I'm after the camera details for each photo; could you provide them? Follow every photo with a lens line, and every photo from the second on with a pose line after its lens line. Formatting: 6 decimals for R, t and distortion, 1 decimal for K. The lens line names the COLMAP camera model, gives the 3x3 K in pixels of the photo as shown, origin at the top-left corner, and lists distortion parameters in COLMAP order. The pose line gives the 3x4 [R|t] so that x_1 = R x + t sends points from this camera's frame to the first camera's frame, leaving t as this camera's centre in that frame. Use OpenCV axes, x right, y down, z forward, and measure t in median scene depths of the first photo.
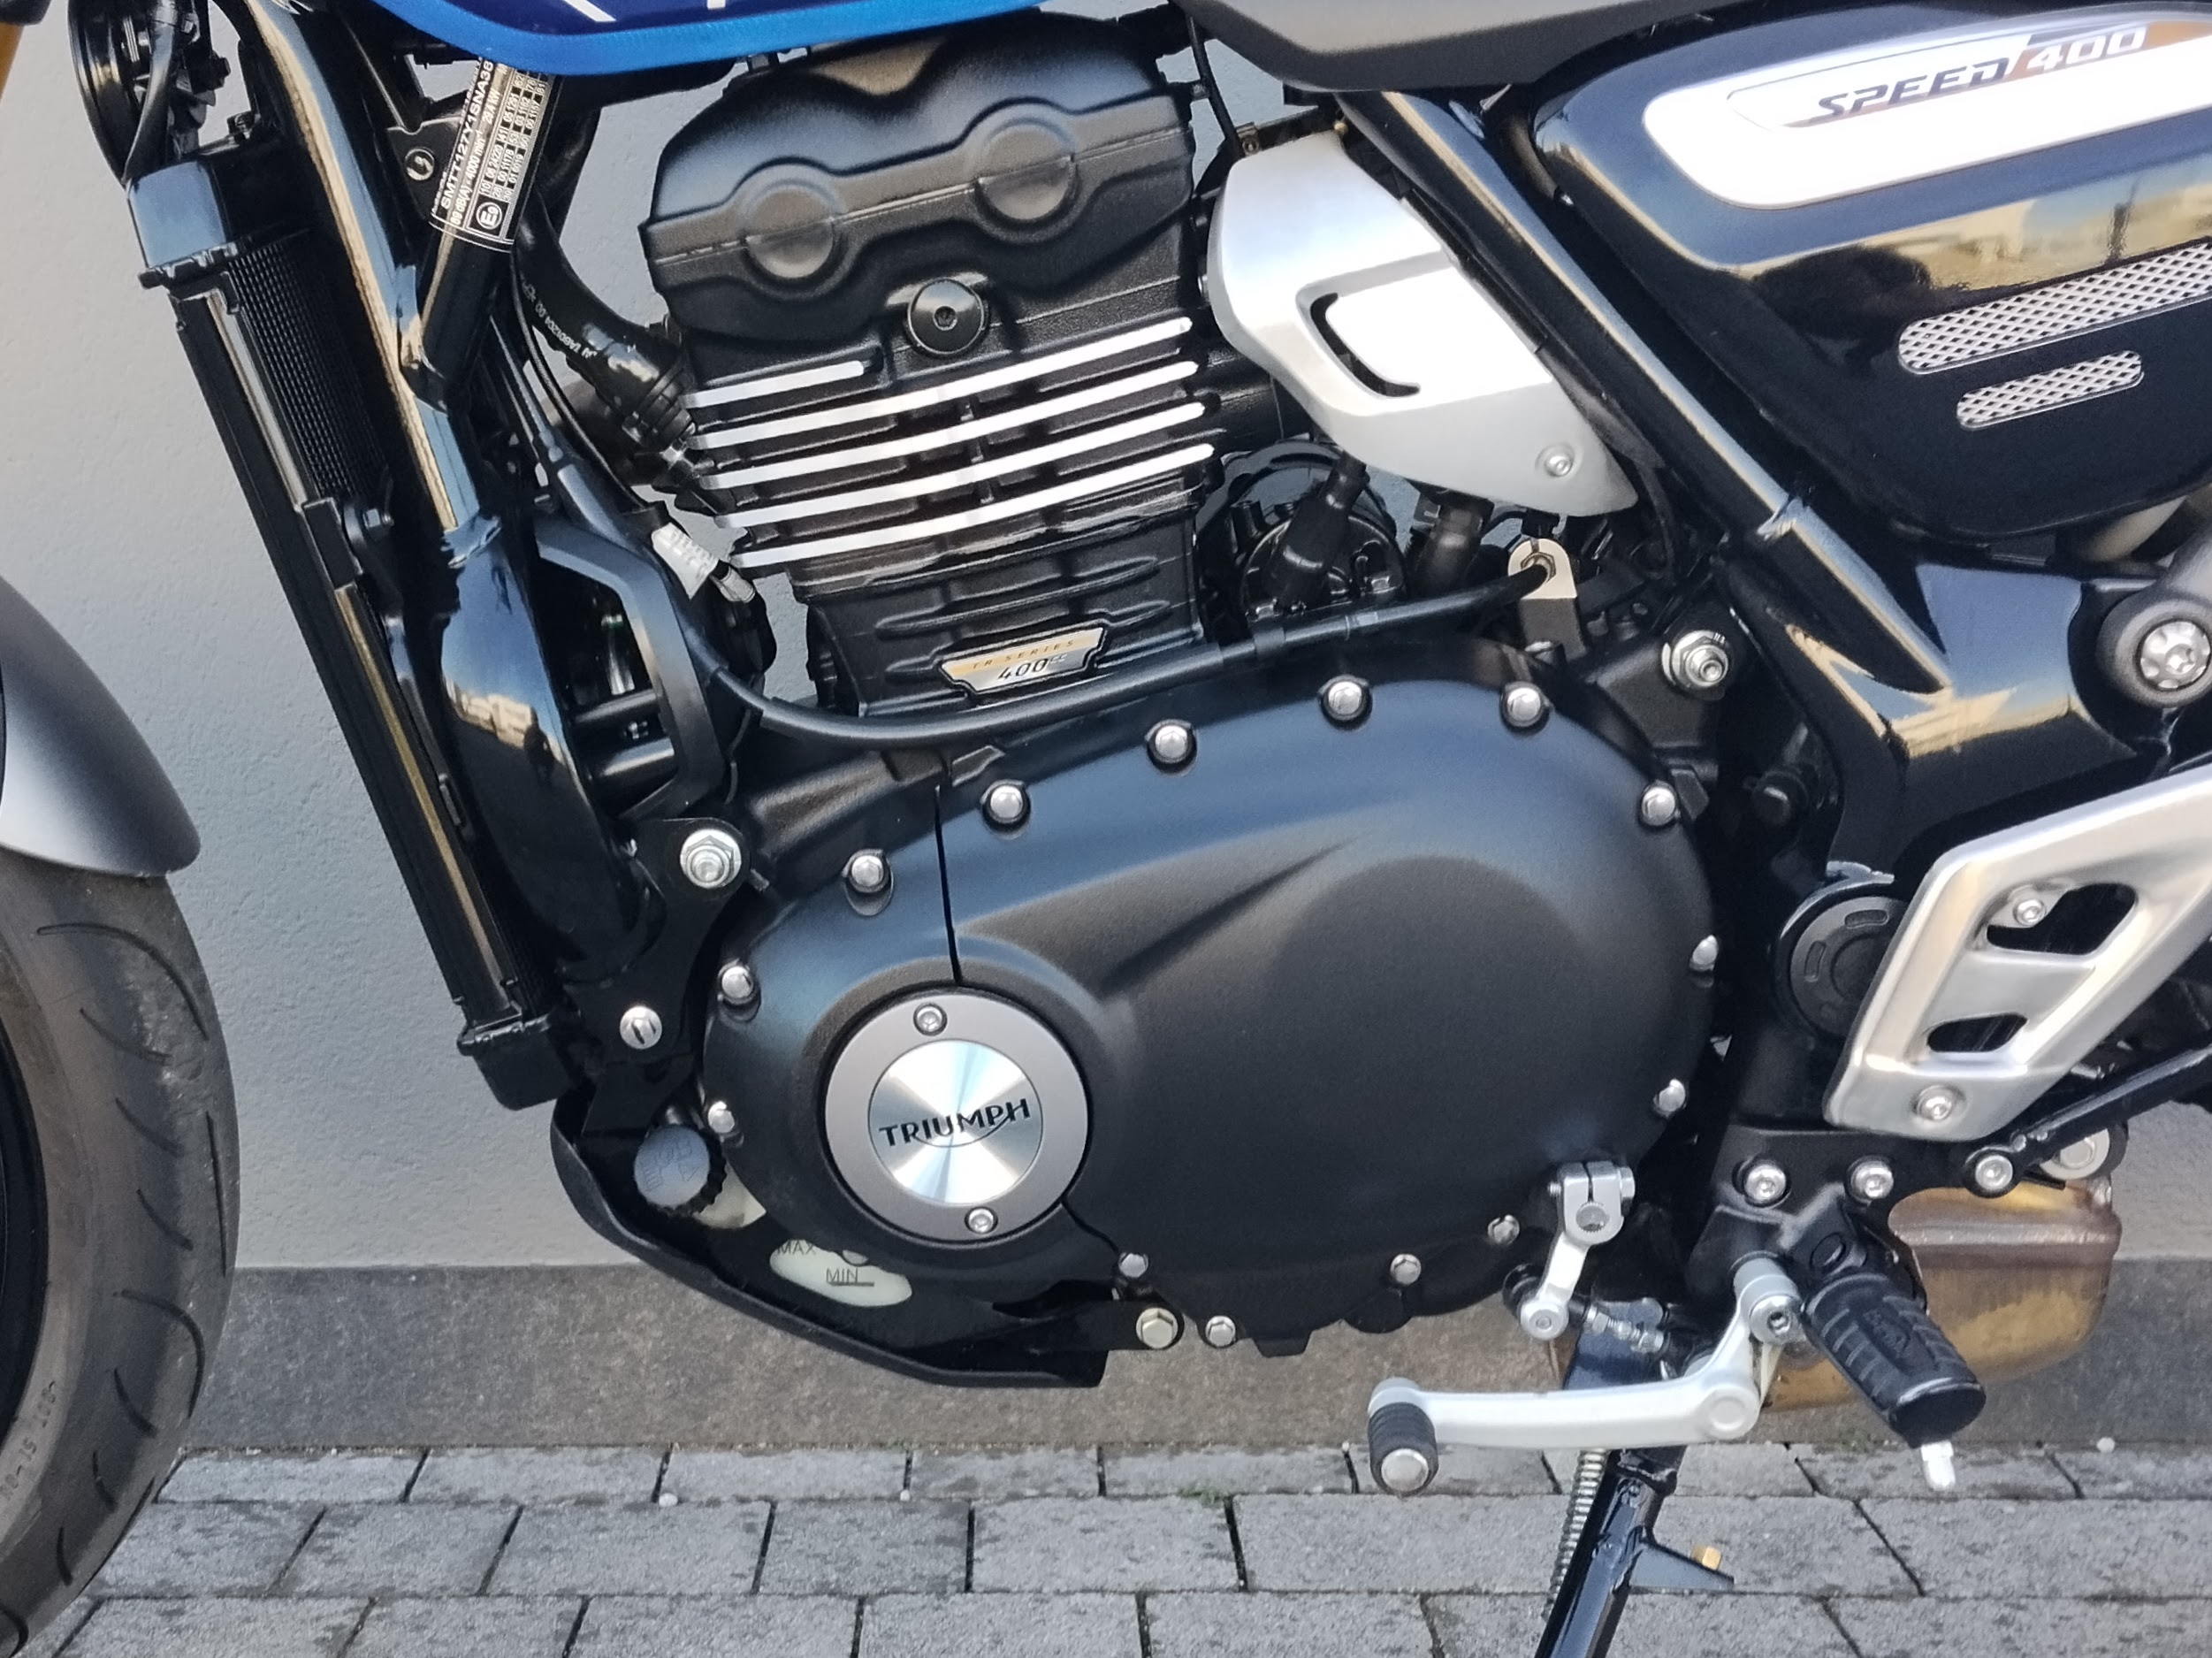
lens RADIAL K [[3218.0, 0, 834.1], [0, 3218.0, 830.3], [0, 0, 1]] dist [0.107972, -0.226136]
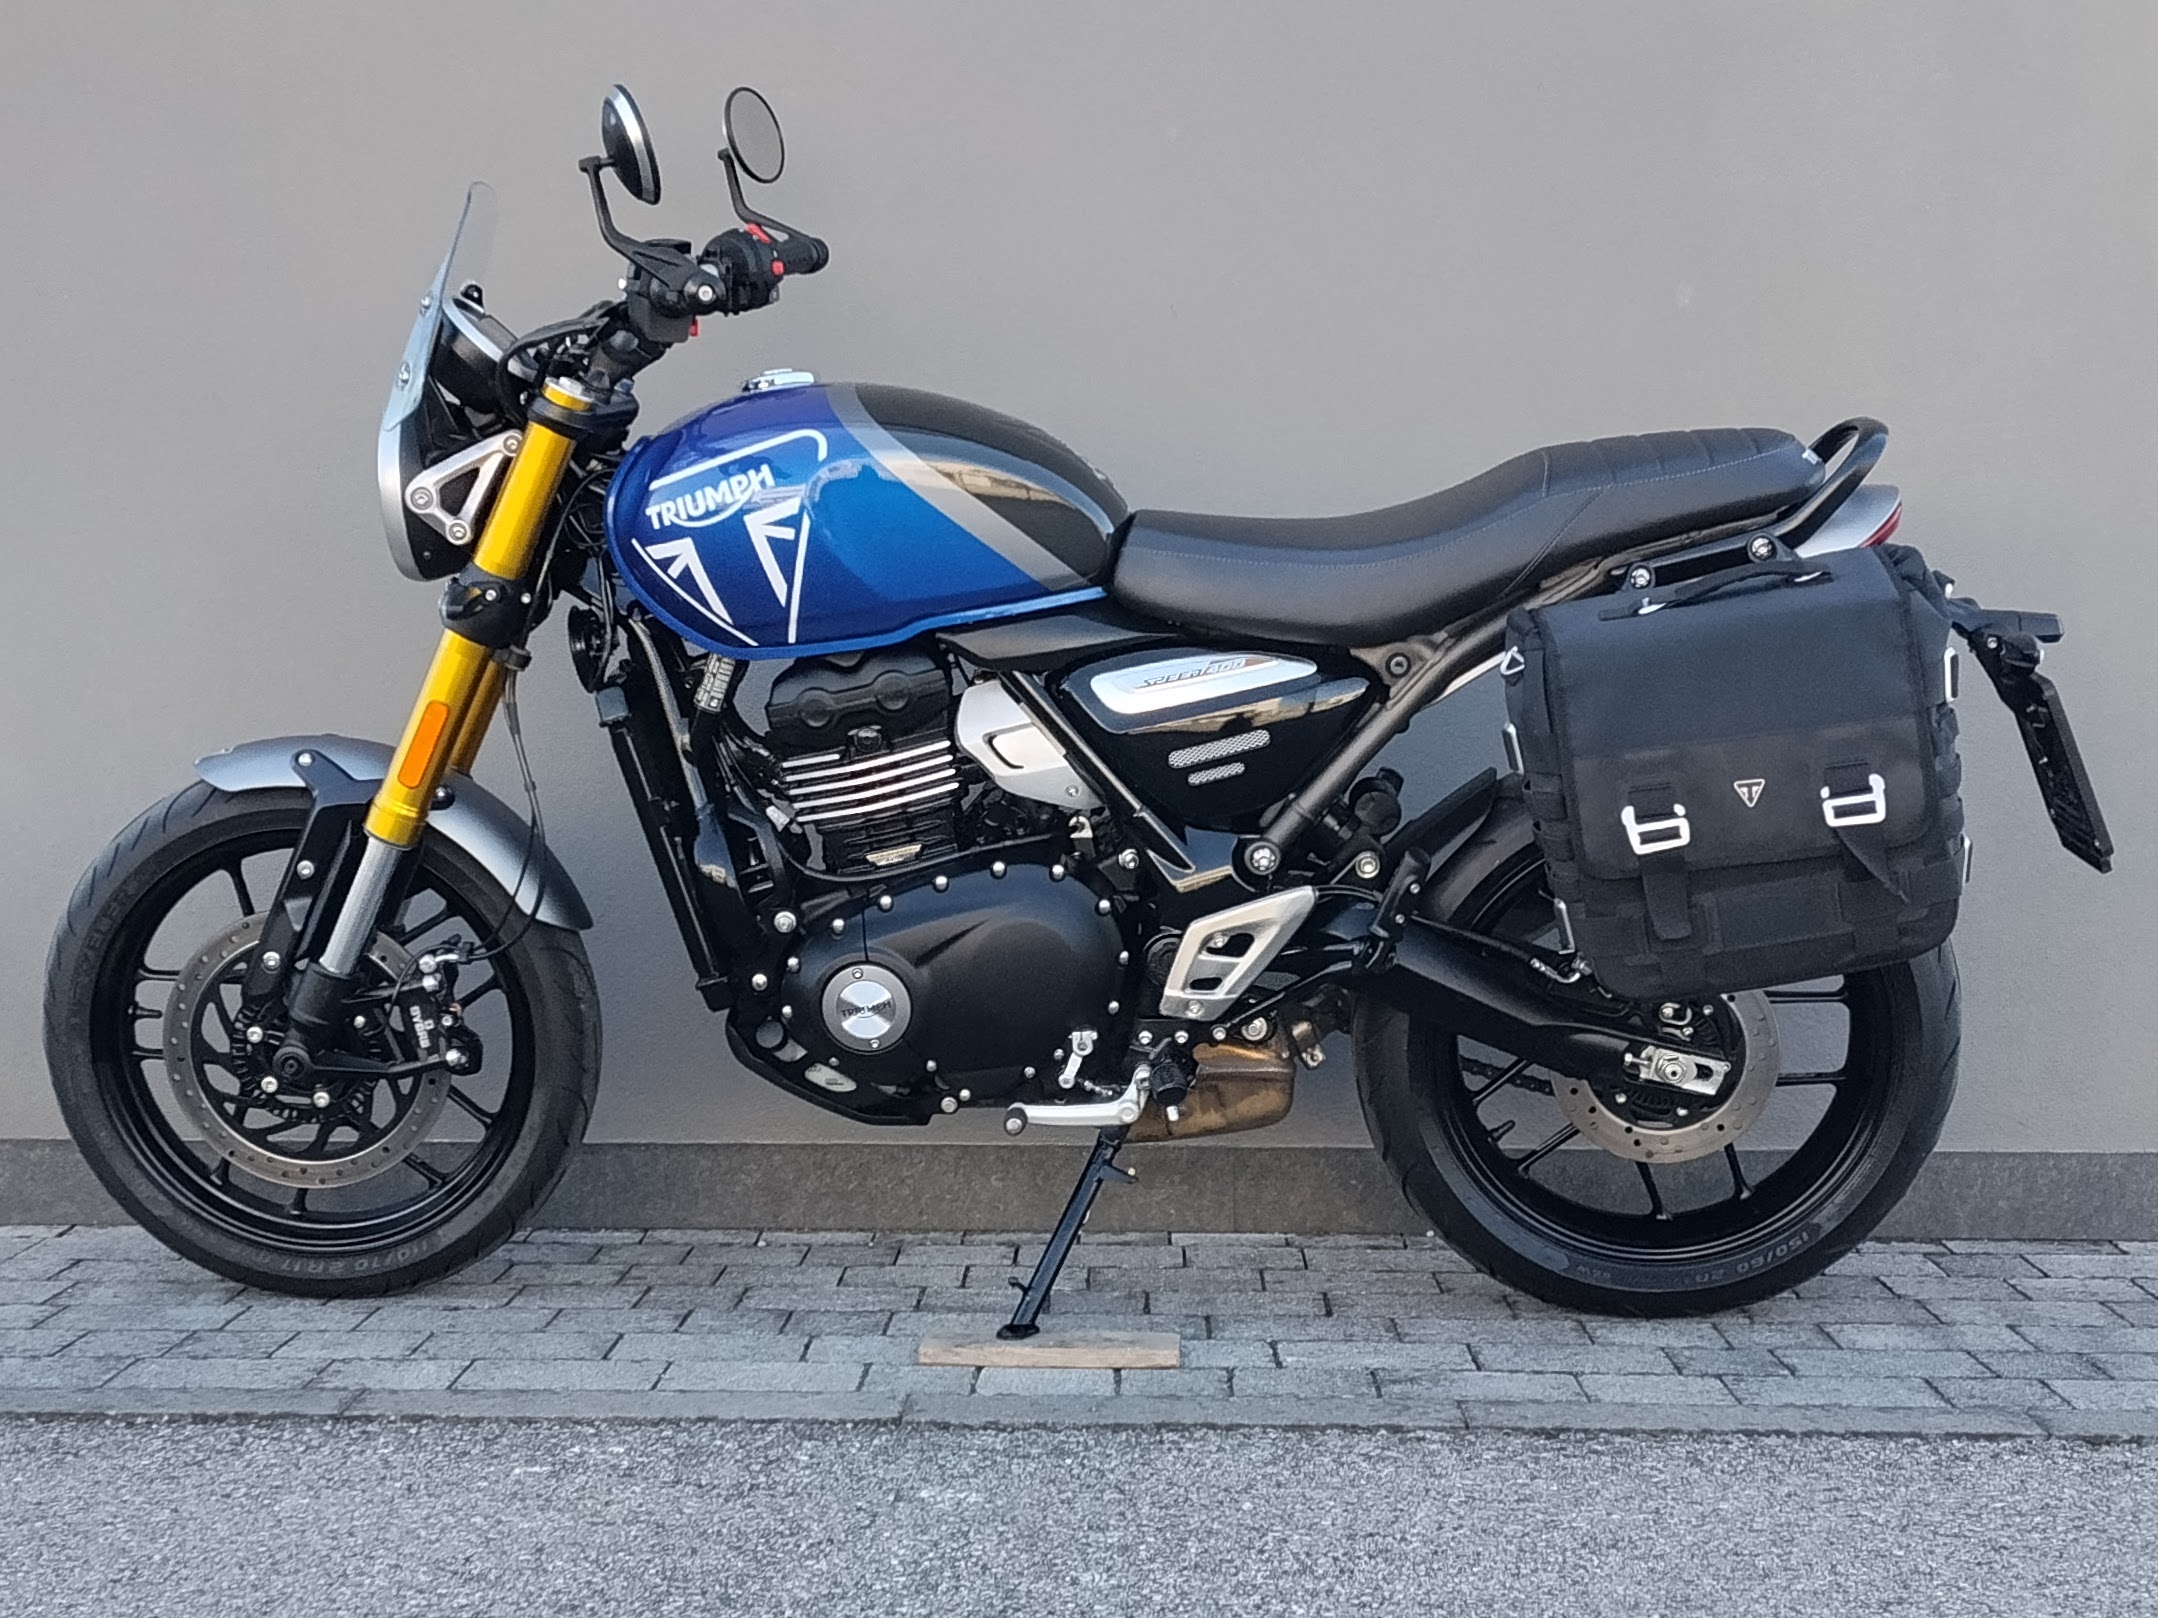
lens RADIAL K [[5006.7, 0, 966.9], [0, 5006.7, 807.3], [0, 0, 1]] dist [0.340373, -0.937607]
pose [[0.999867, 0.014958, -0.006433, 0.154018], [-0.015392, 0.997159, -0.073730, 0.238800], [0.005312, 0.073819, 0.997258, -3.544371]]
